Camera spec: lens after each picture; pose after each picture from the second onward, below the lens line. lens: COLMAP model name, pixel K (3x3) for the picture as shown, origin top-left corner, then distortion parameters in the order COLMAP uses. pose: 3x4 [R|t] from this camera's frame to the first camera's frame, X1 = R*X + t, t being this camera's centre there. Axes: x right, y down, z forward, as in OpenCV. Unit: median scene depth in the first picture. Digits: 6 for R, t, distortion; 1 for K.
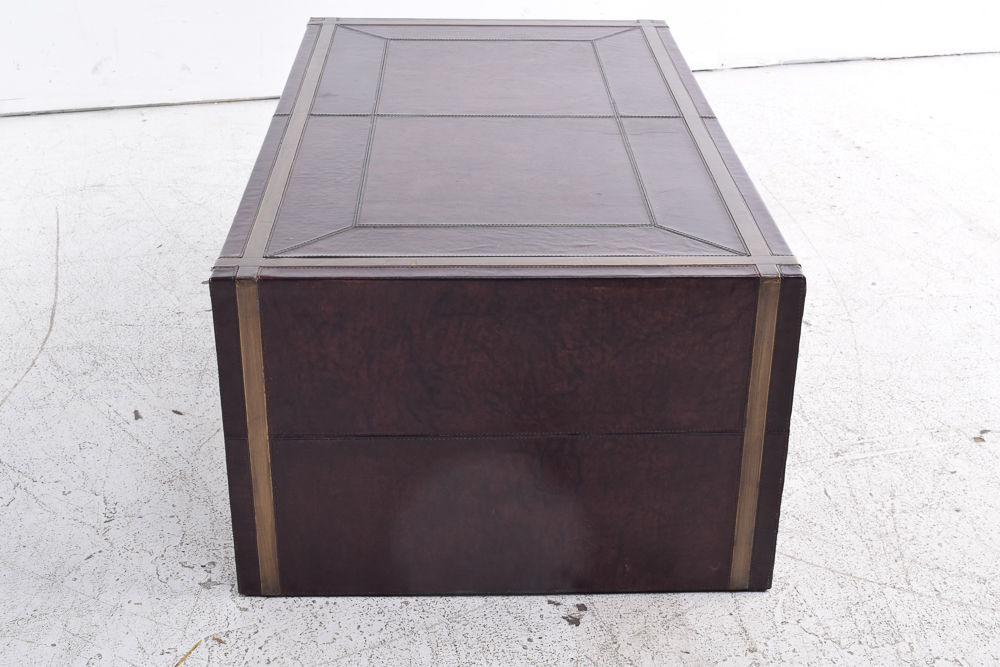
lens RADIAL K [[1410.6, 0, 506.4], [0, 1410.6, 330.2], [0, 0, 1]] dist [-0.023026, 0.000000]
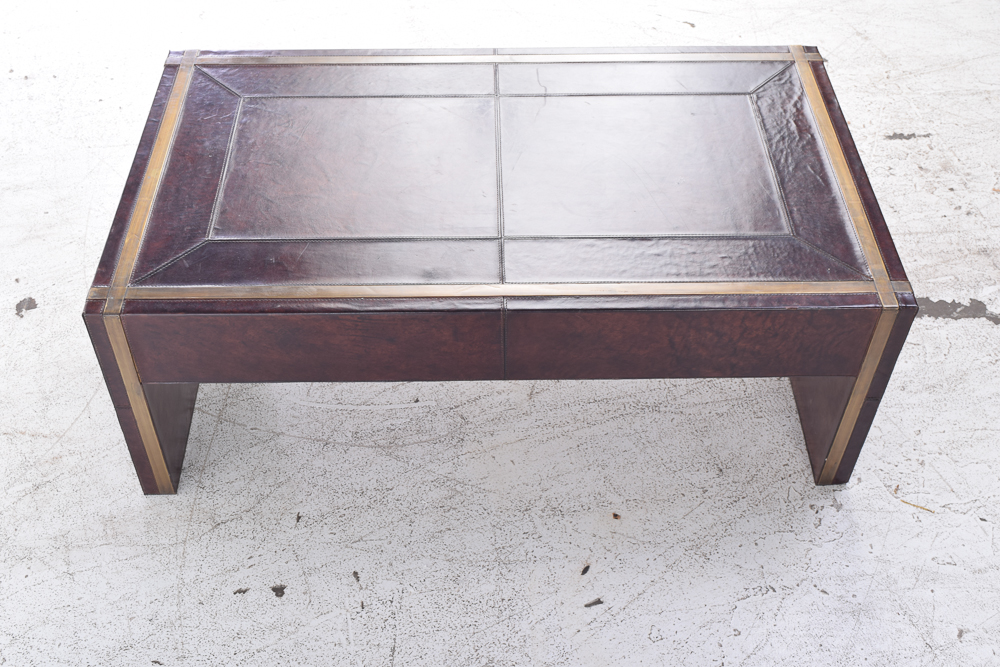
lens RADIAL K [[1125.0, 0, 517.5], [0, 1125.0, 308.5], [0, 0, 1]] dist [-0.060470, 0.000000]
pose [[0.000707, -0.728235, 0.685327, -0.747896], [0.426816, 0.619987, 0.658365, -0.709154], [-0.904338, 0.292043, 0.311260, 0.833926]]
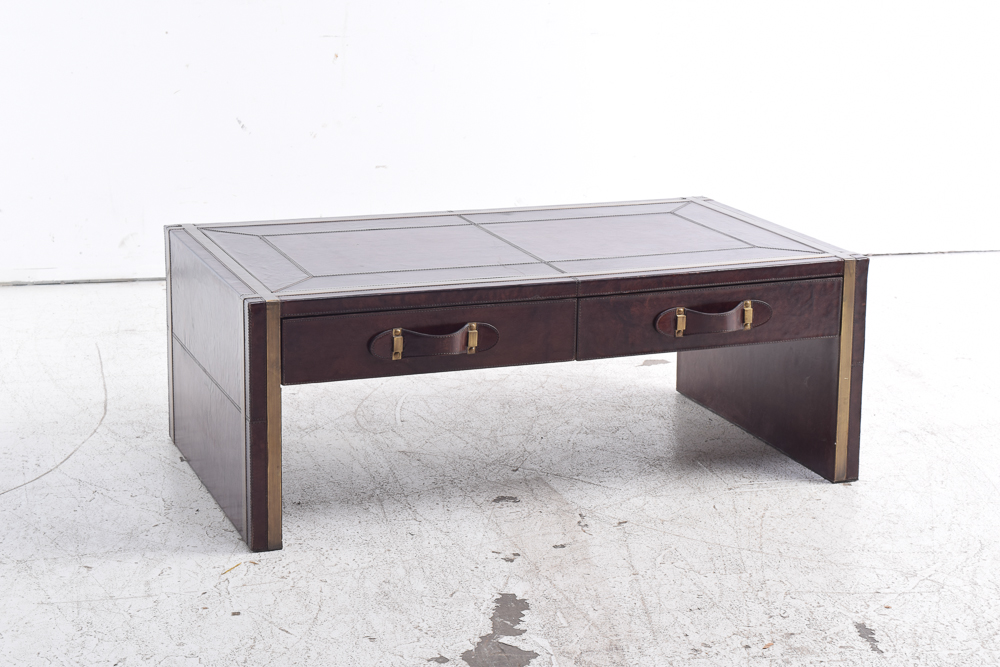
lens RADIAL K [[1925.3, 0, 501.5], [0, 1925.3, 338.9], [0, 0, 1]] dist [0.055594, 0.000000]
pose [[0.999572, 0.010557, -0.027273, 0.081155], [-0.015961, 0.978371, -0.206241, 0.348605], [0.024506, 0.206589, 0.978121, -0.810262]]
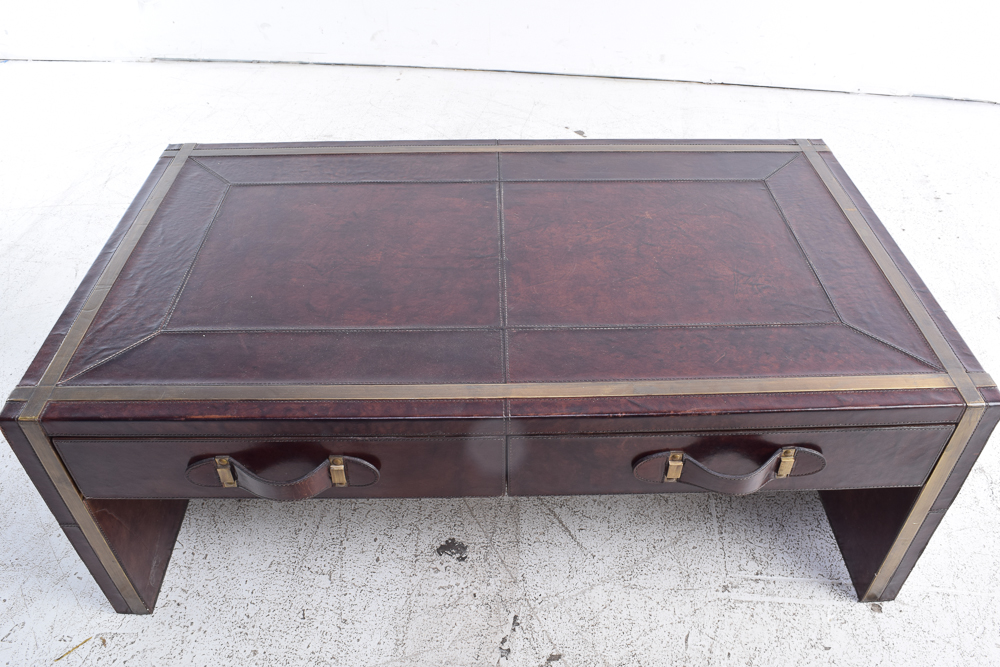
lens RADIAL K [[782.3, 0, 501.4], [0, 782.3, 328.3], [0, 0, 1]] dist [-0.095162, 0.018888]
pose [[0.926285, 0.234141, -0.295253, 0.223305], [-0.155676, 0.951315, 0.266016, -0.242346], [0.343163, -0.200443, 0.917639, 0.502168]]
